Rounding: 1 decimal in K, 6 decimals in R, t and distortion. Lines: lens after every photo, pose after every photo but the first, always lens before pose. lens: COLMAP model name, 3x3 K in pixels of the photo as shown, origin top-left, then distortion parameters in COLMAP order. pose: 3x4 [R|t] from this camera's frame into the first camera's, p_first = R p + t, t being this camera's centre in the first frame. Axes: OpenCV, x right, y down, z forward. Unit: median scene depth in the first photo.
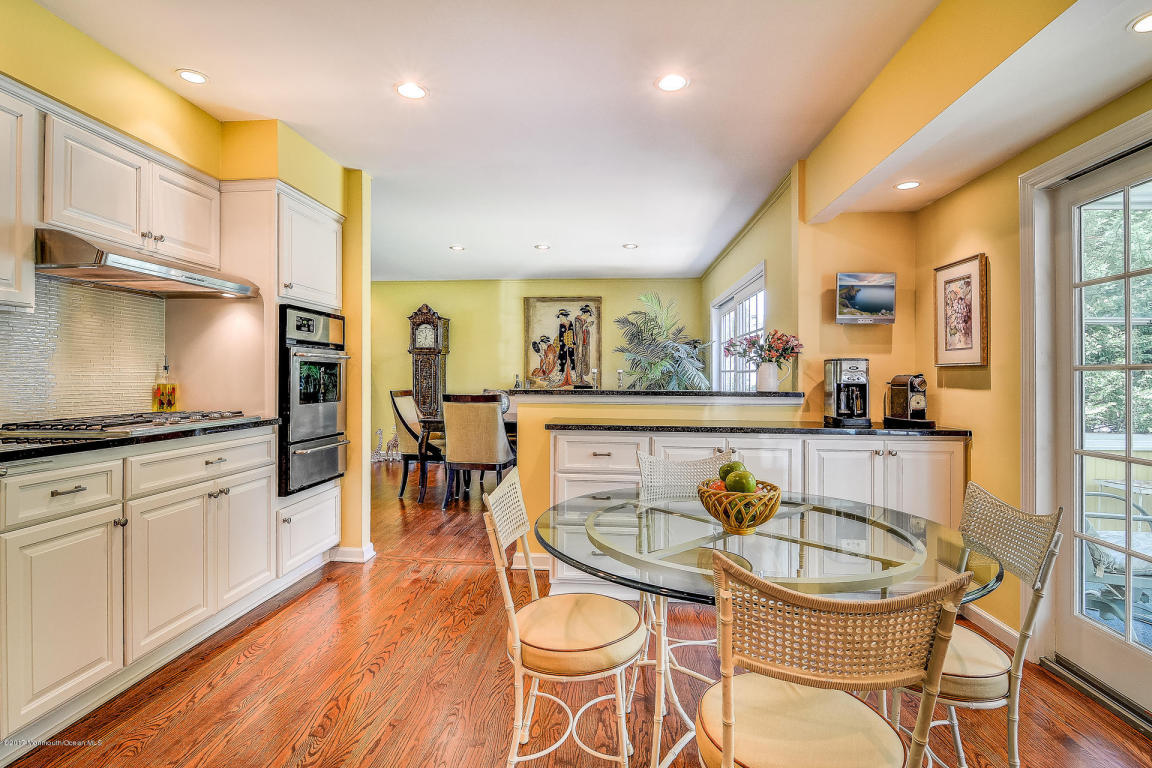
lens RADIAL K [[552.5, 0, 576.8], [0, 552.5, 375.6], [0, 0, 1]] dist [-0.016992, -0.005266]
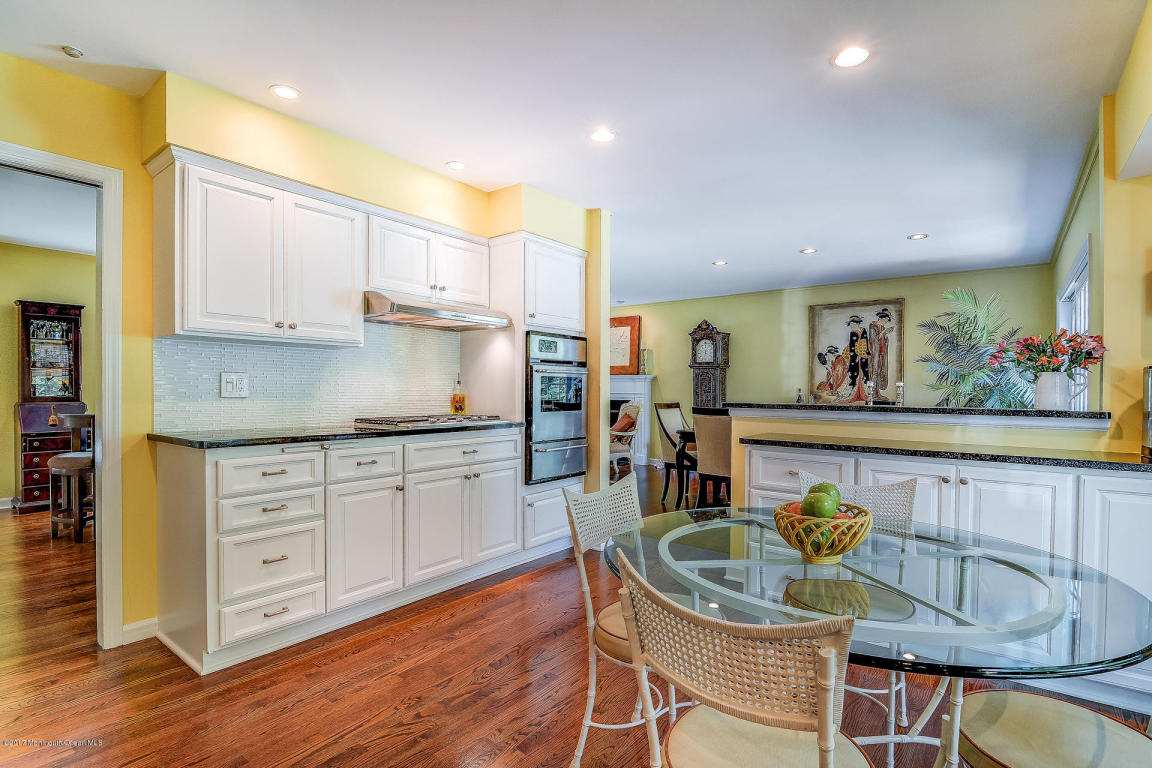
lens RADIAL K [[552.5, 0, 576.9], [0, 552.5, 396.1], [0, 0, 1]] dist [-0.016992, -0.005266]
pose [[0.831234, 0.009130, -0.555848, 0.228328], [-0.002900, 0.999923, 0.012087, 0.002269], [0.555915, -0.008435, 0.831196, 0.019212]]
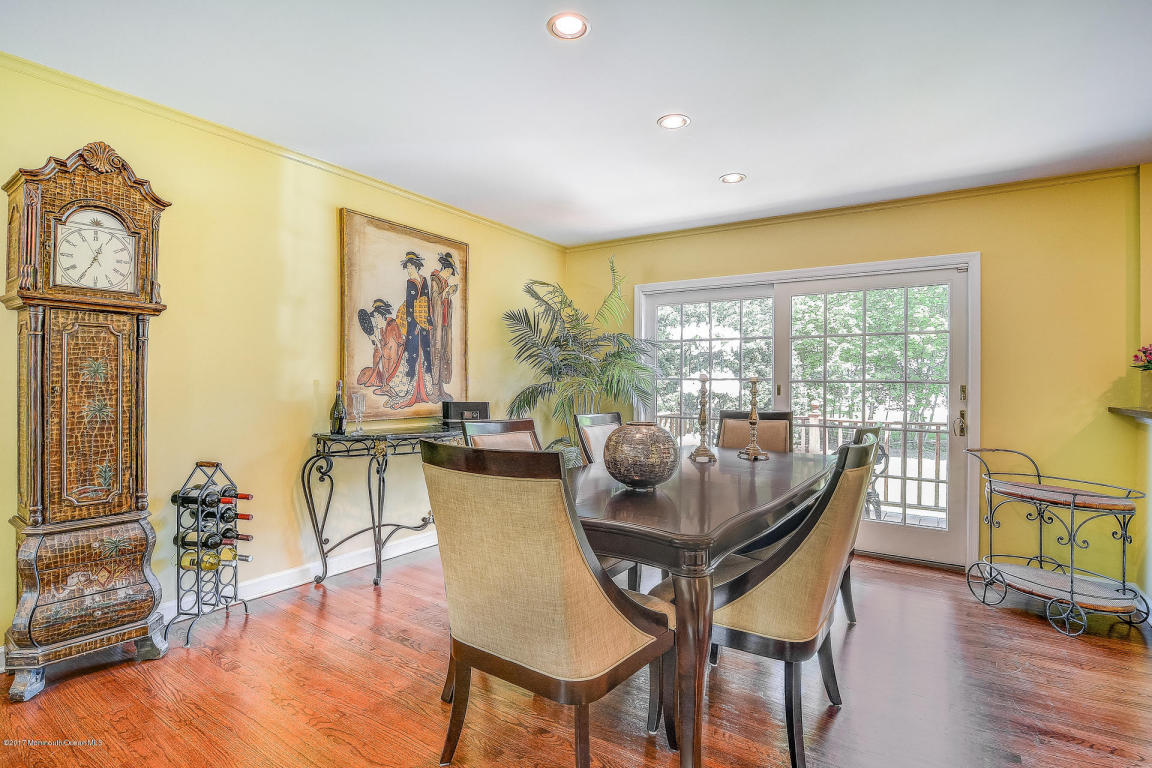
lens RADIAL K [[552.5, 0, 597.9], [0, 552.5, 376.4], [0, 0, 1]] dist [-0.016992, -0.005266]
pose [[0.508663, 0.009362, 0.860915, -0.873503], [-0.010019, 0.999938, -0.004954, -0.013289], [-0.860907, -0.006106, 0.508725, 1.403195]]
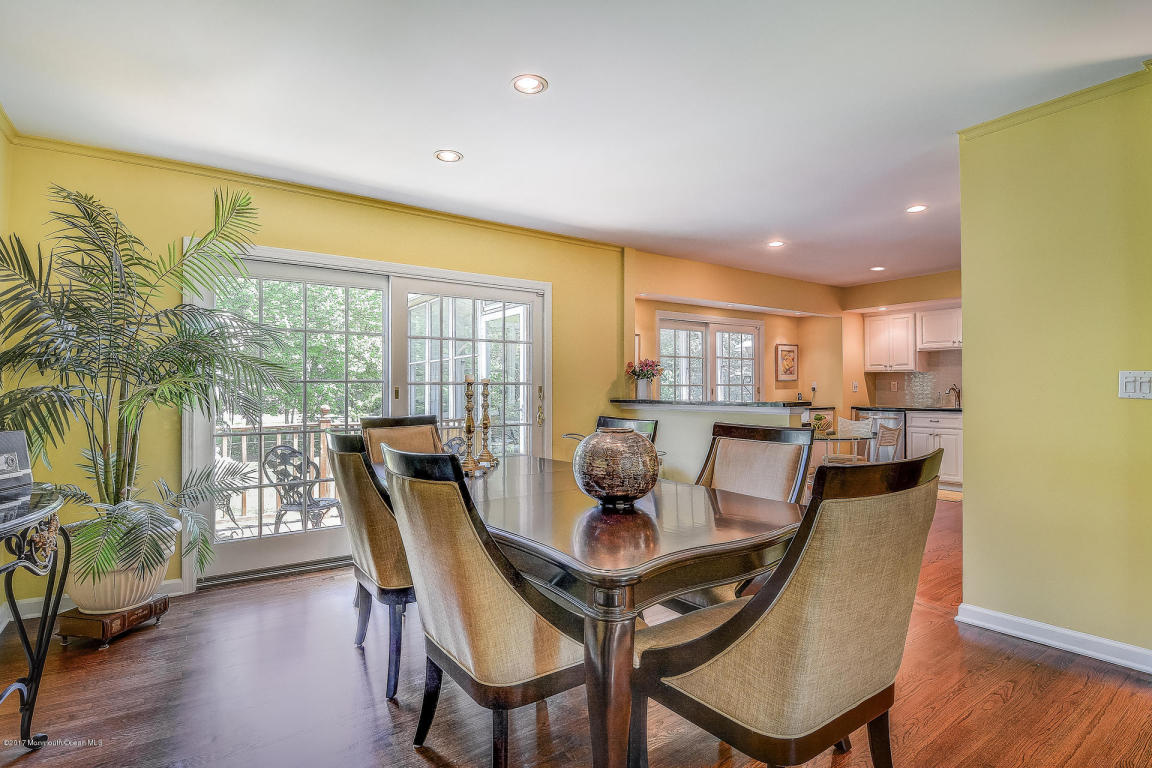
lens RADIAL K [[552.5, 0, 578.6], [0, 552.5, 381.6], [0, 0, 1]] dist [-0.016992, -0.005266]
pose [[-0.625903, 0.004196, 0.779890, -0.720916], [-0.001516, 0.999977, -0.006597, -0.010057], [-0.779899, -0.005311, -0.625882, 2.095979]]
